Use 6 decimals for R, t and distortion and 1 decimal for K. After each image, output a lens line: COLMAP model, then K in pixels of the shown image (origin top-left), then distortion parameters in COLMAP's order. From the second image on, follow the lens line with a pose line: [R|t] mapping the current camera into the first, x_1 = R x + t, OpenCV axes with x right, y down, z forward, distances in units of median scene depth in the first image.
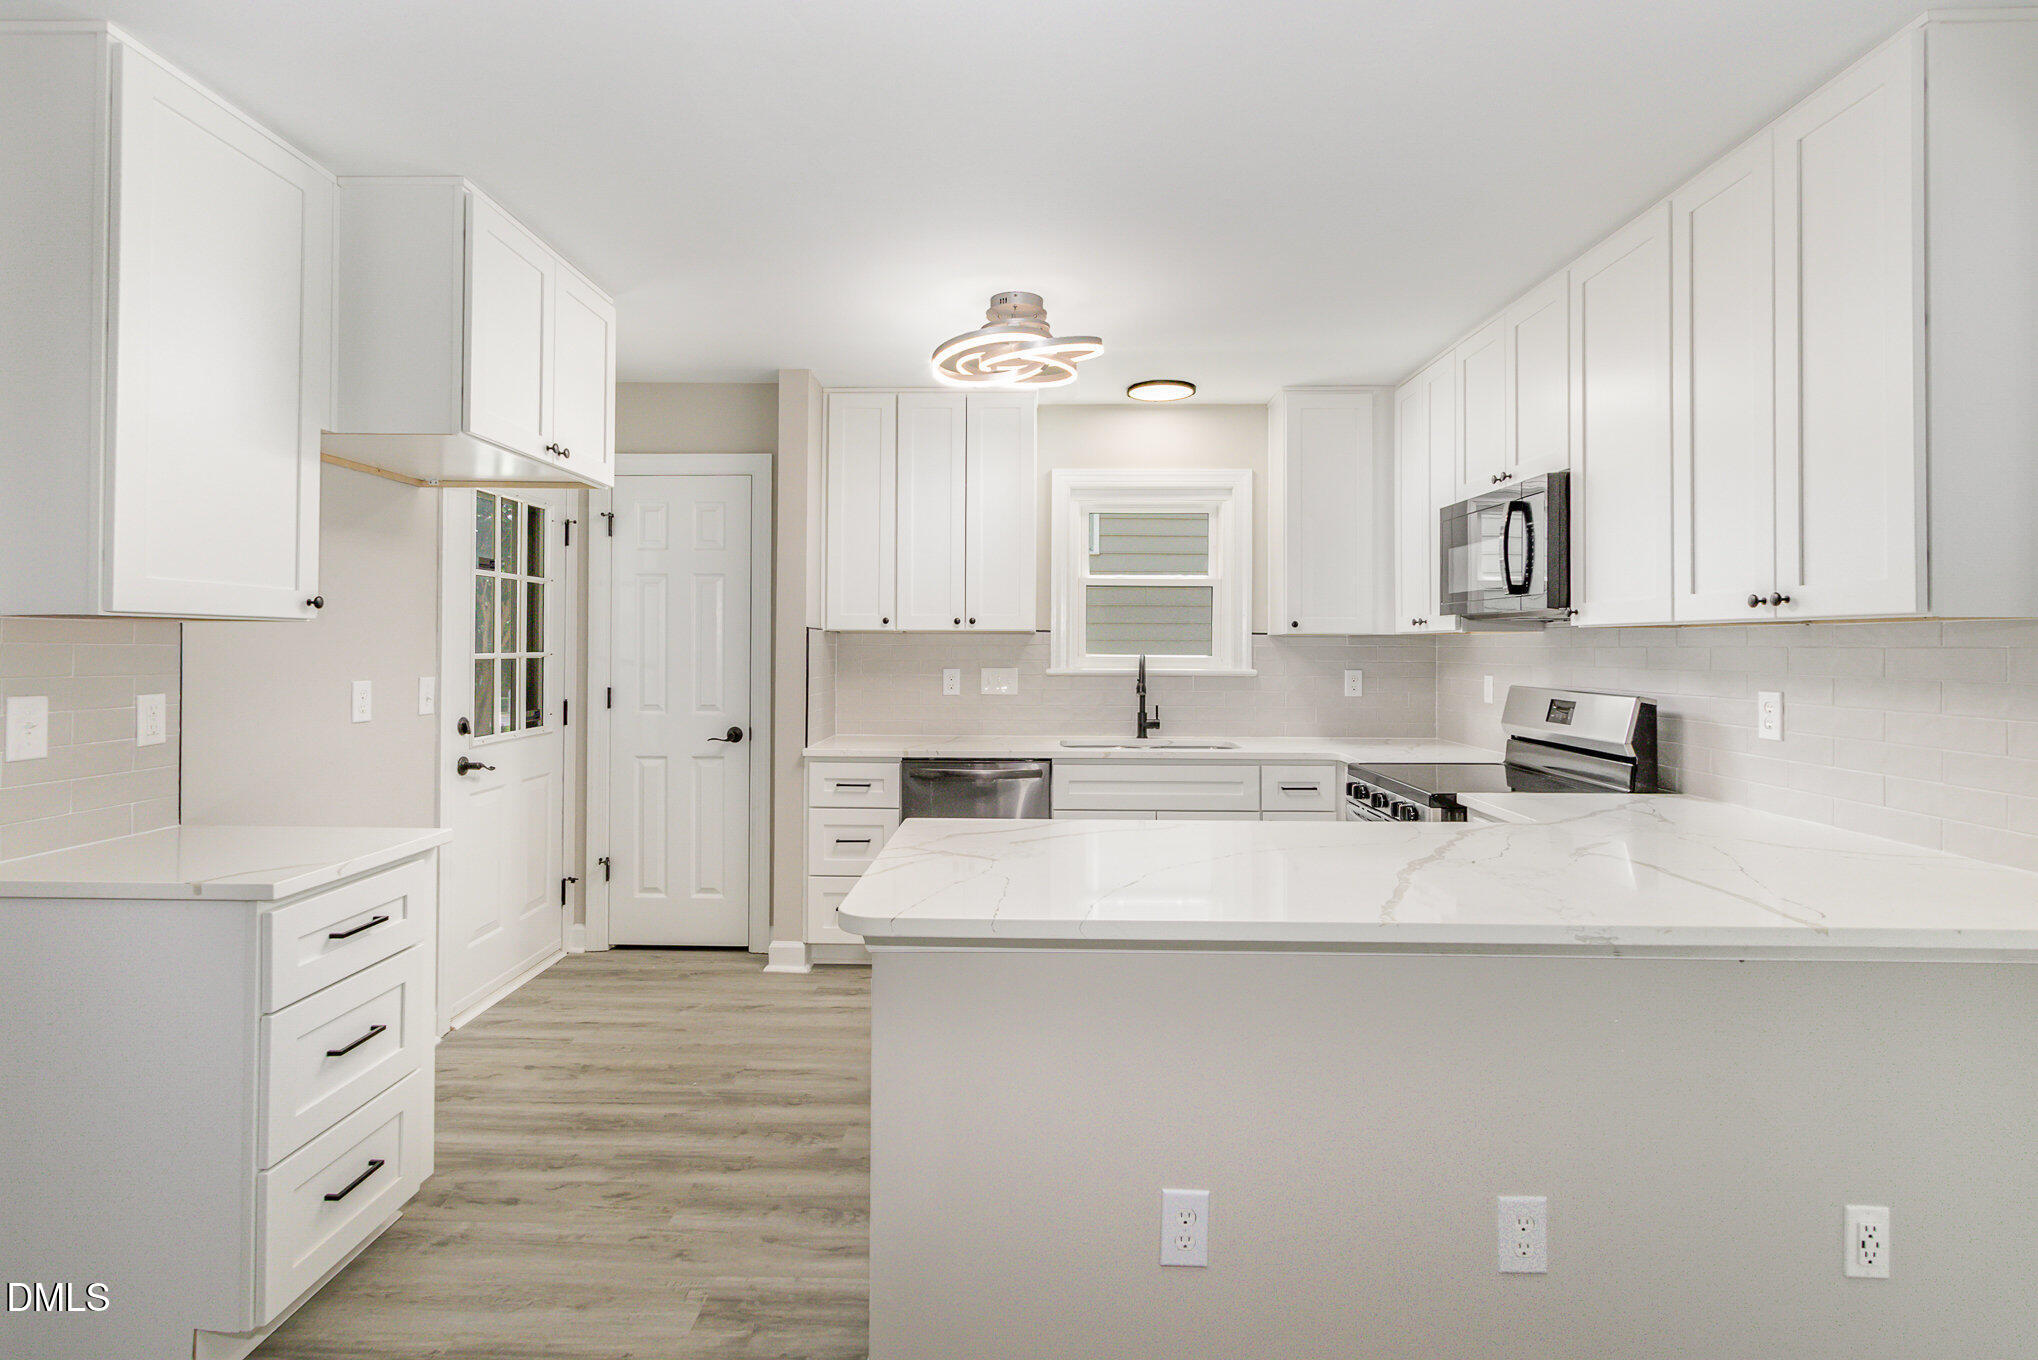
lens RADIAL K [[994.7, 0, 1013.0], [0, 994.7, 638.0], [0, 0, 1]] dist [-0.000363, 0.001891]
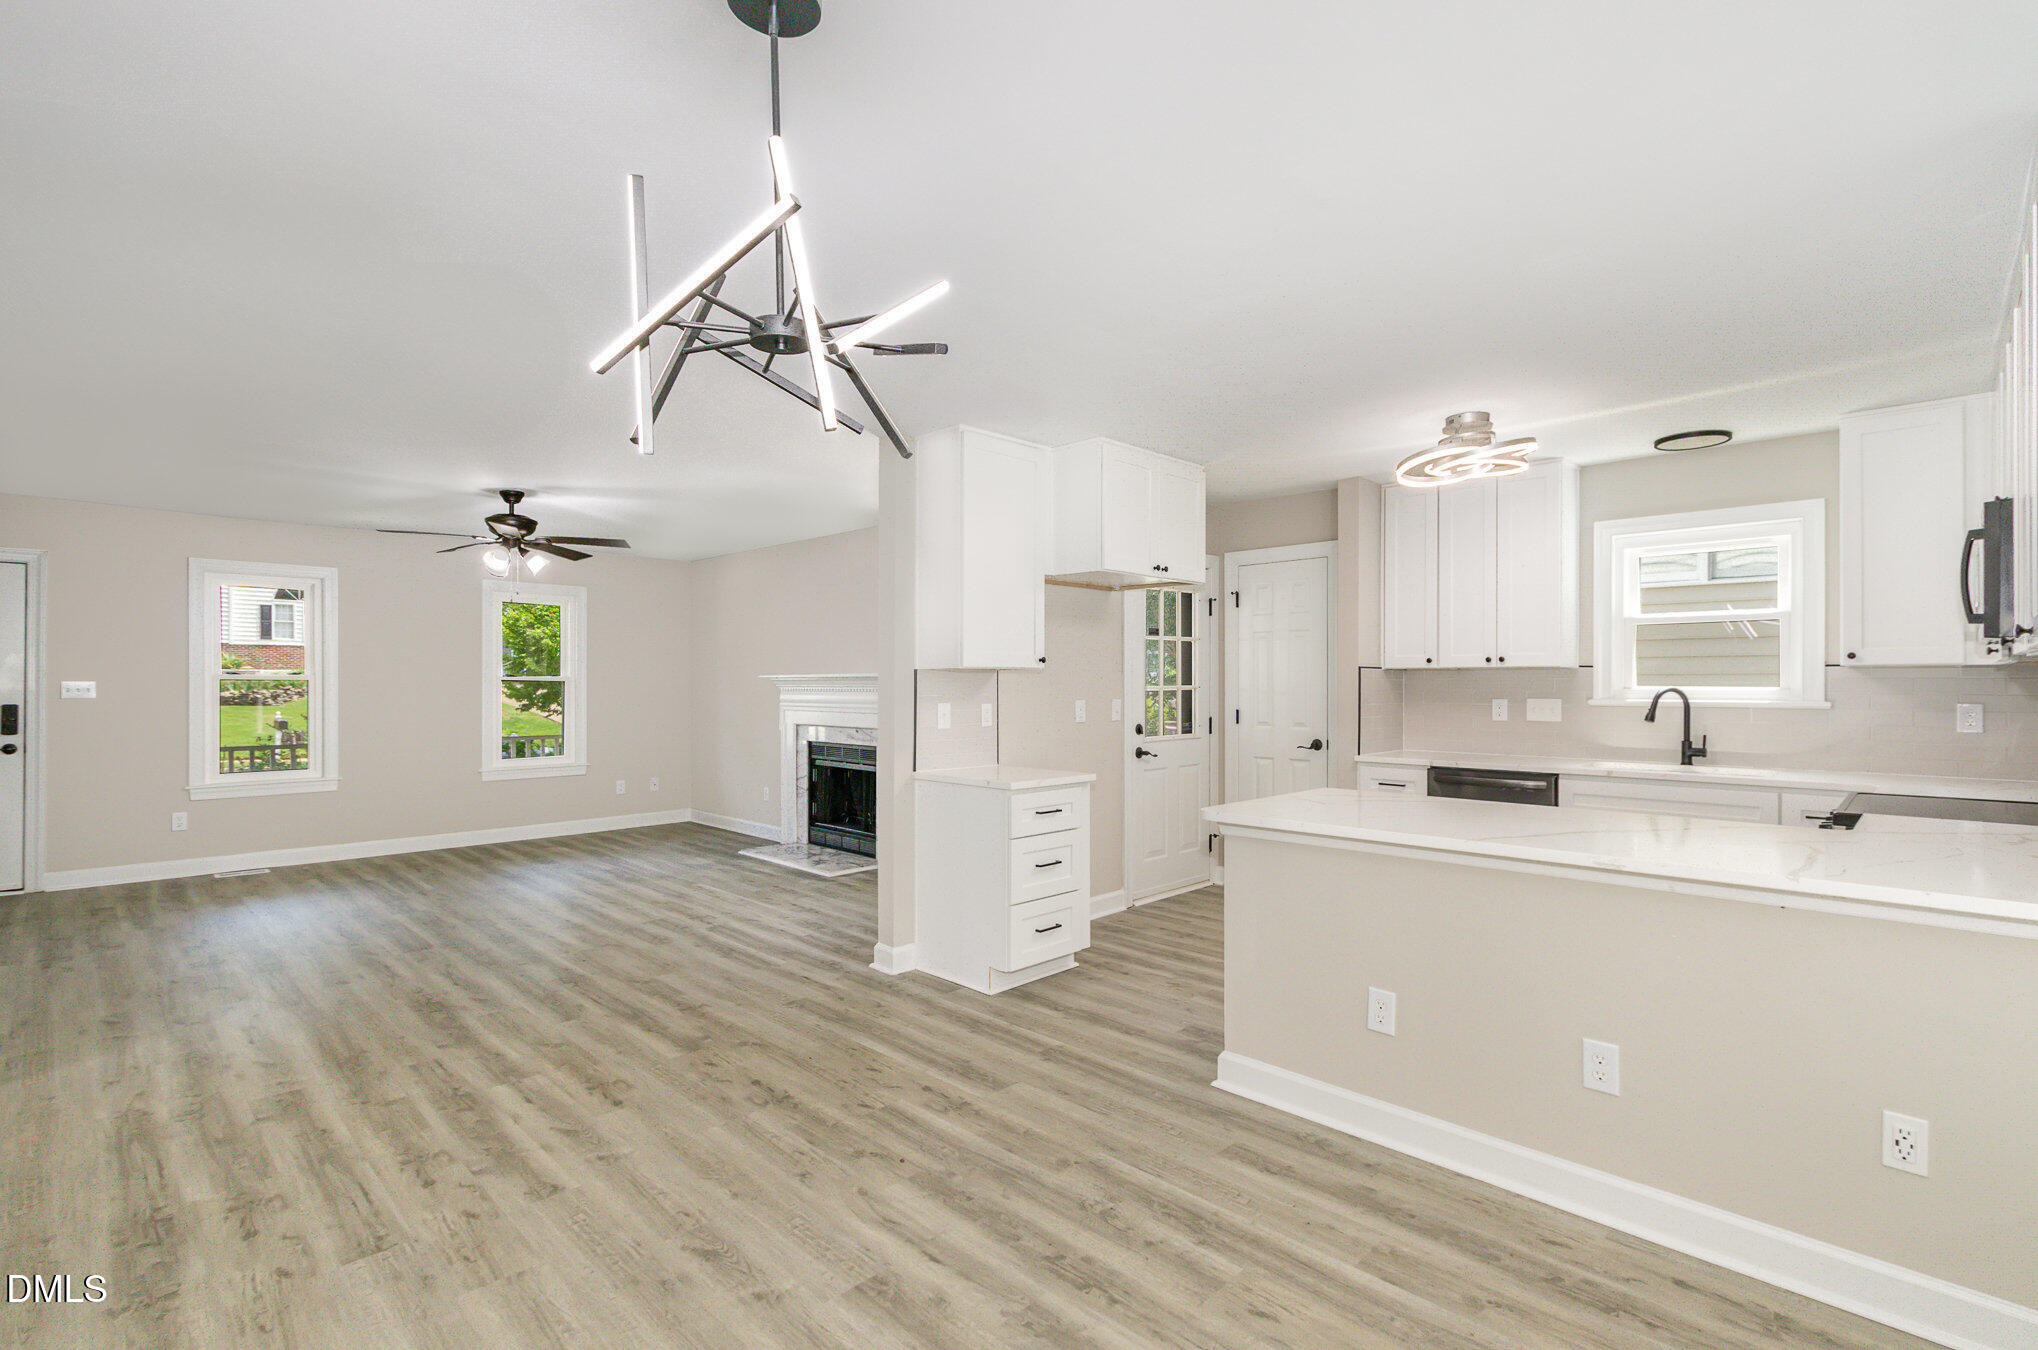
lens RADIAL K [[938.9, 0, 1023.6], [0, 938.9, 678.7], [0, 0, 1]] dist [0.002699, 0.000055]
pose [[0.726866, -0.007627, -0.686737, 0.361098], [0.009779, 0.999952, -0.000755, 0.001950], [0.686710, -0.006167, 0.726905, -0.265002]]
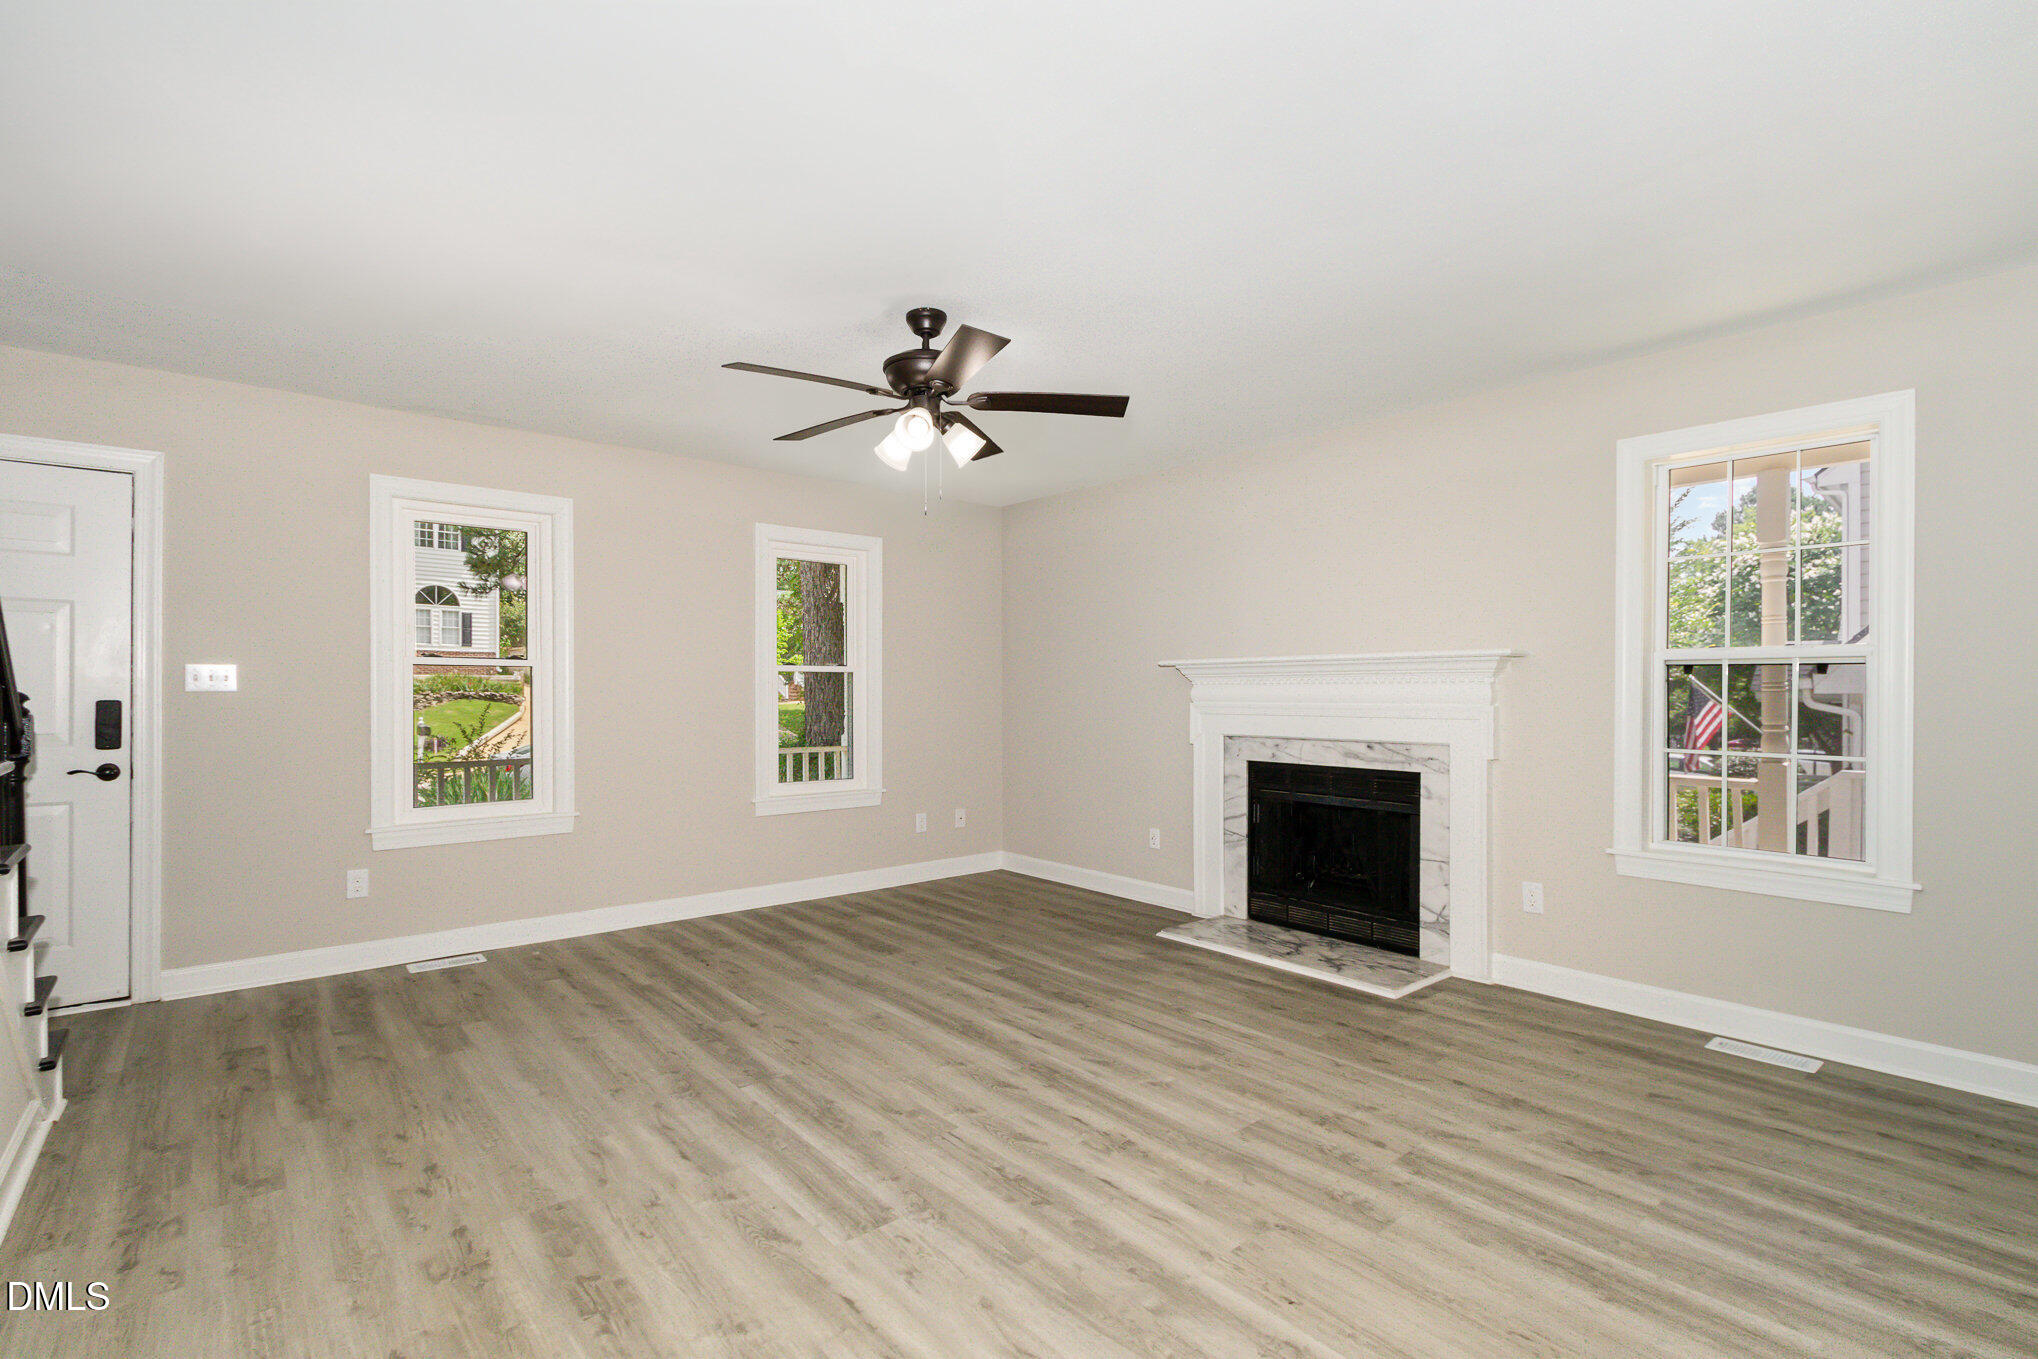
lens RADIAL K [[938.9, 0, 1021.2], [0, 938.9, 689.7], [0, 0, 1]] dist [0.002699, 0.000055]
pose [[0.661312, -0.005178, -0.750093, -0.549044], [0.010606, 0.999941, 0.002448, 0.022844], [0.750036, -0.009575, 0.661328, -0.221962]]
